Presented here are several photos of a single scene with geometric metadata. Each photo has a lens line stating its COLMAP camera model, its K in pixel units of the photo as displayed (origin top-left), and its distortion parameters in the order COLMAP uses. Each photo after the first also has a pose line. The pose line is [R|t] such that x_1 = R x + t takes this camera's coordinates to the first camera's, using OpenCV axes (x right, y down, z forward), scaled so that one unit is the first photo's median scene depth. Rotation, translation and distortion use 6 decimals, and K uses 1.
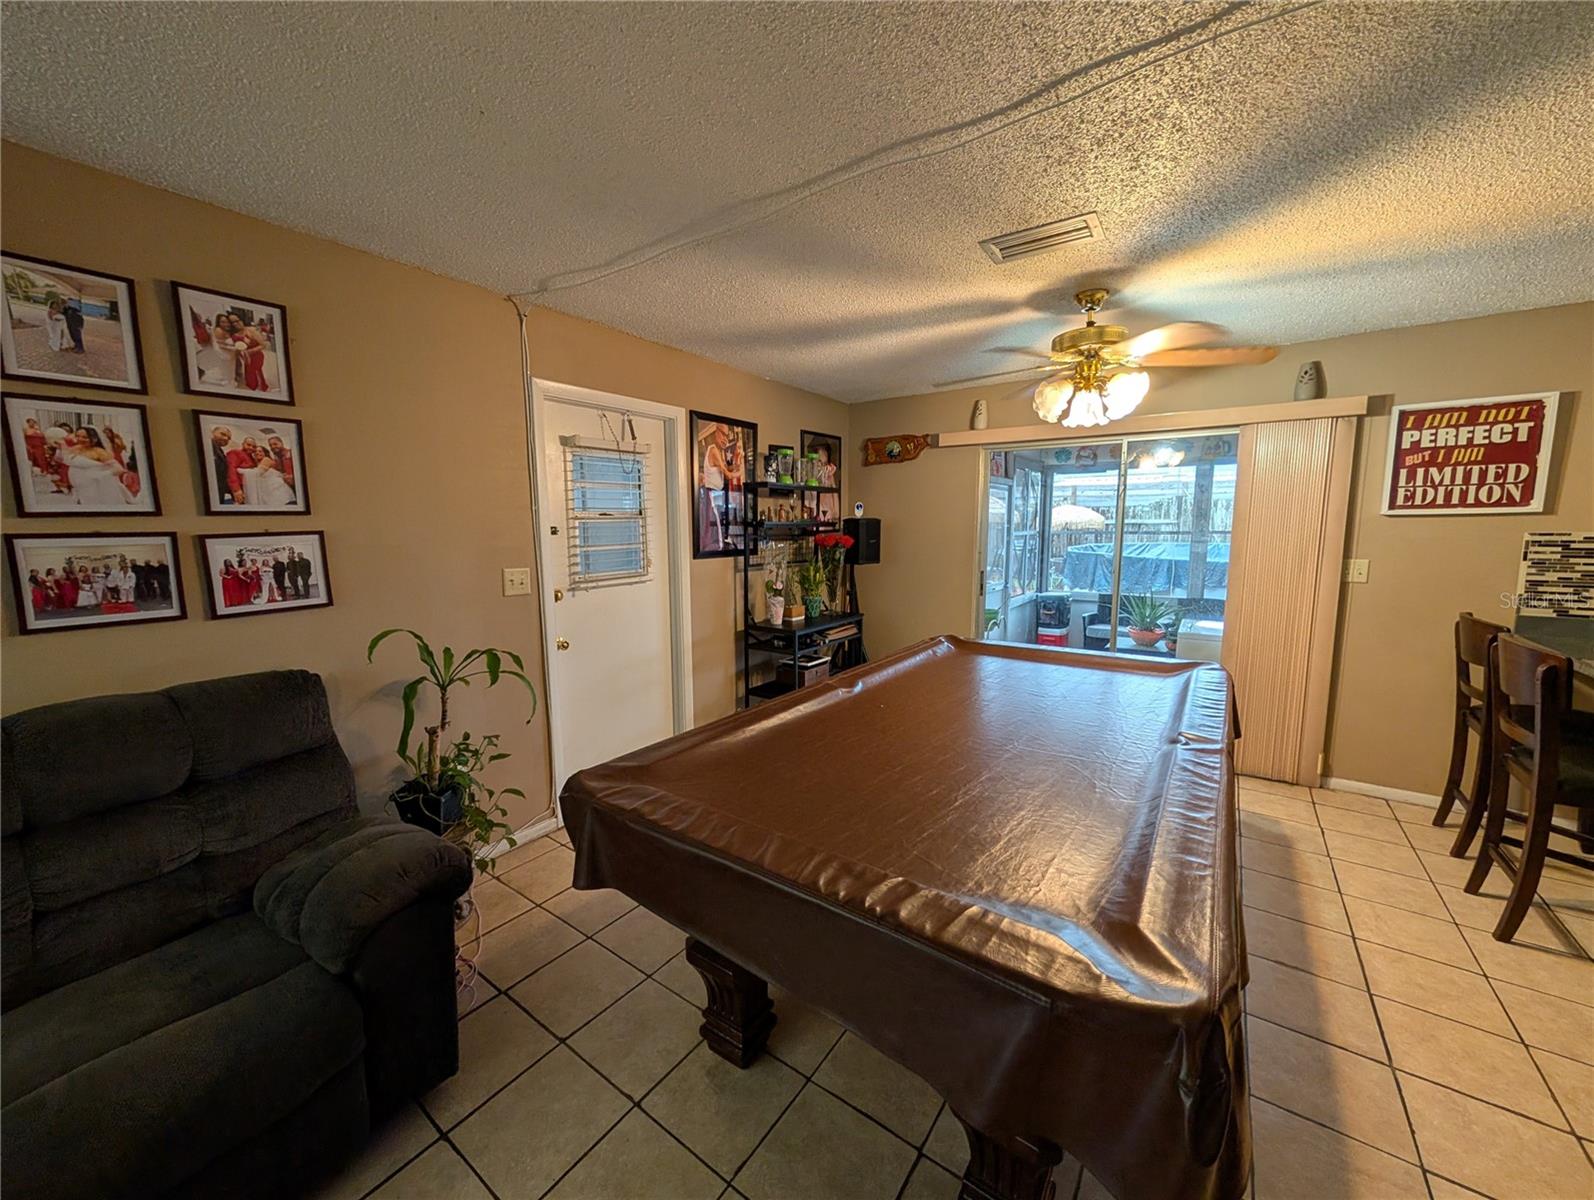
lens RADIAL K [[600.6, 0, 795.9], [0, 600.6, 595.6], [0, 0, 1]] dist [0.000026, -0.000087]
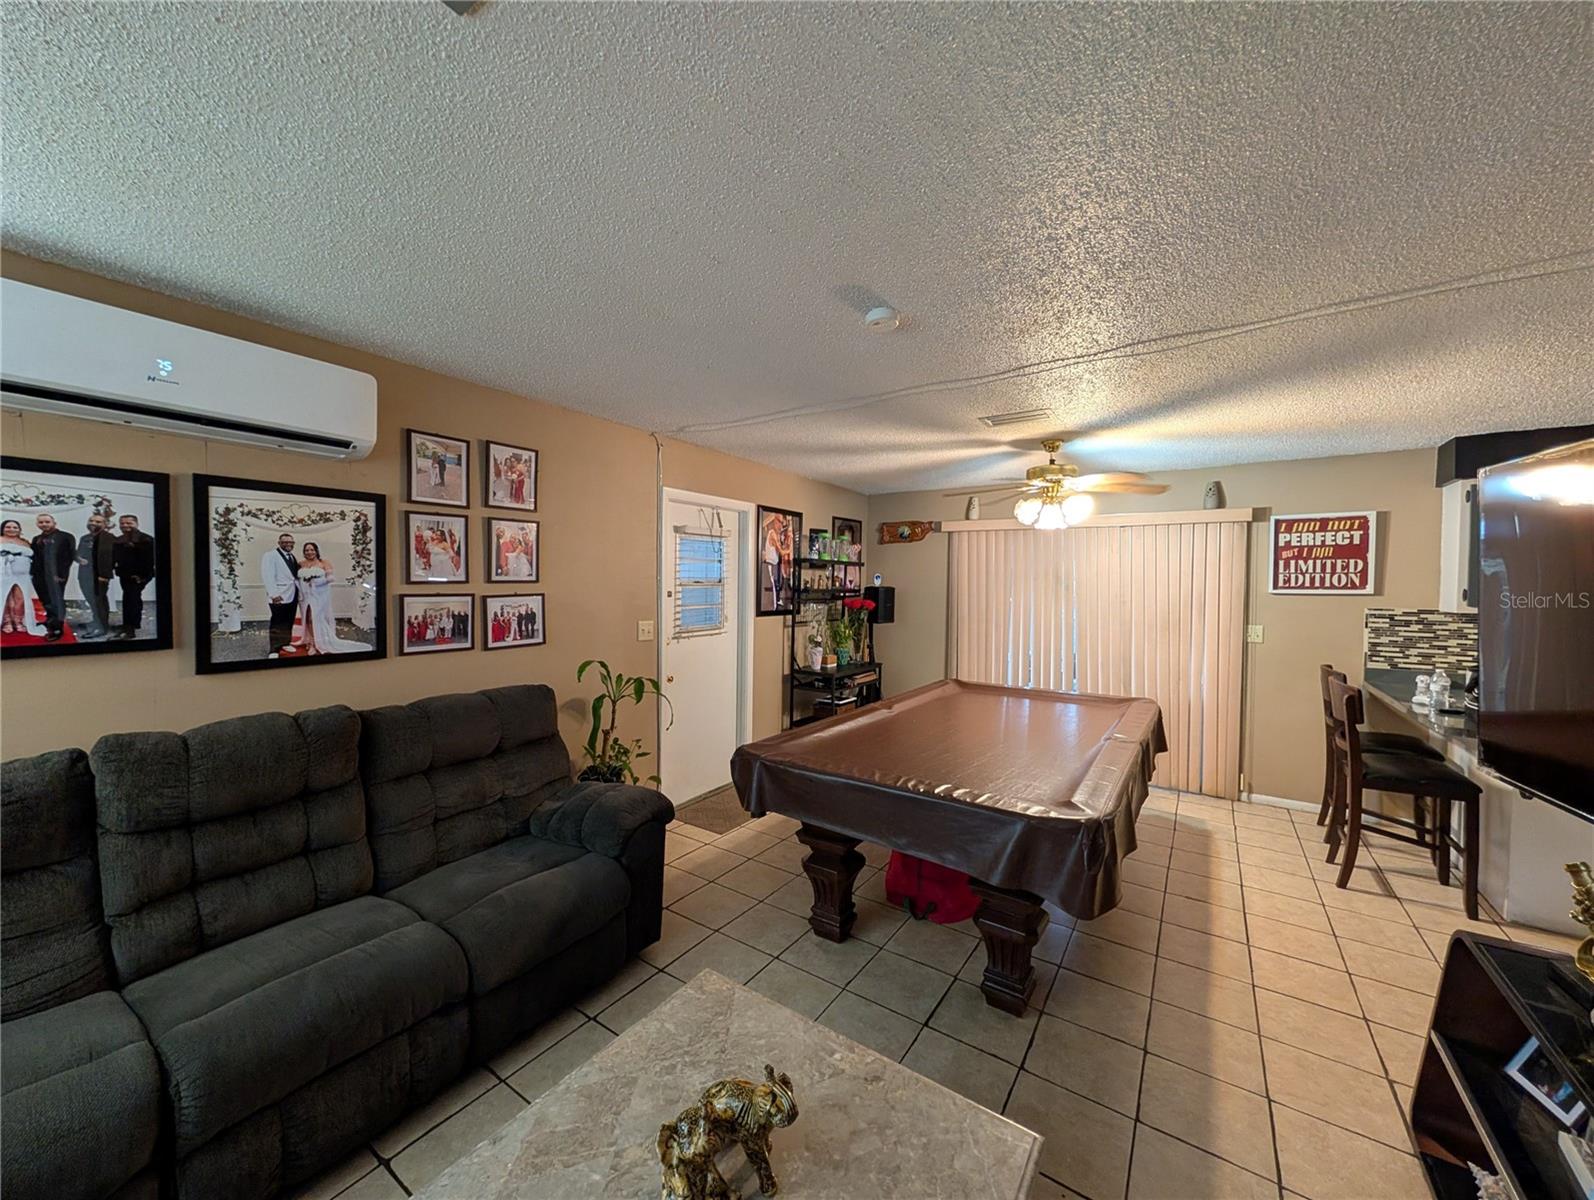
lens RADIAL K [[600.6, 0, 795.9], [0, 600.6, 595.6], [0, 0, 1]] dist [0.000026, -0.000087]
pose [[0.999606, 0.018058, 0.021502, -0.136081], [-0.015826, 0.994883, -0.099788, 0.025678], [-0.023194, 0.099409, 0.994776, -0.349582]]
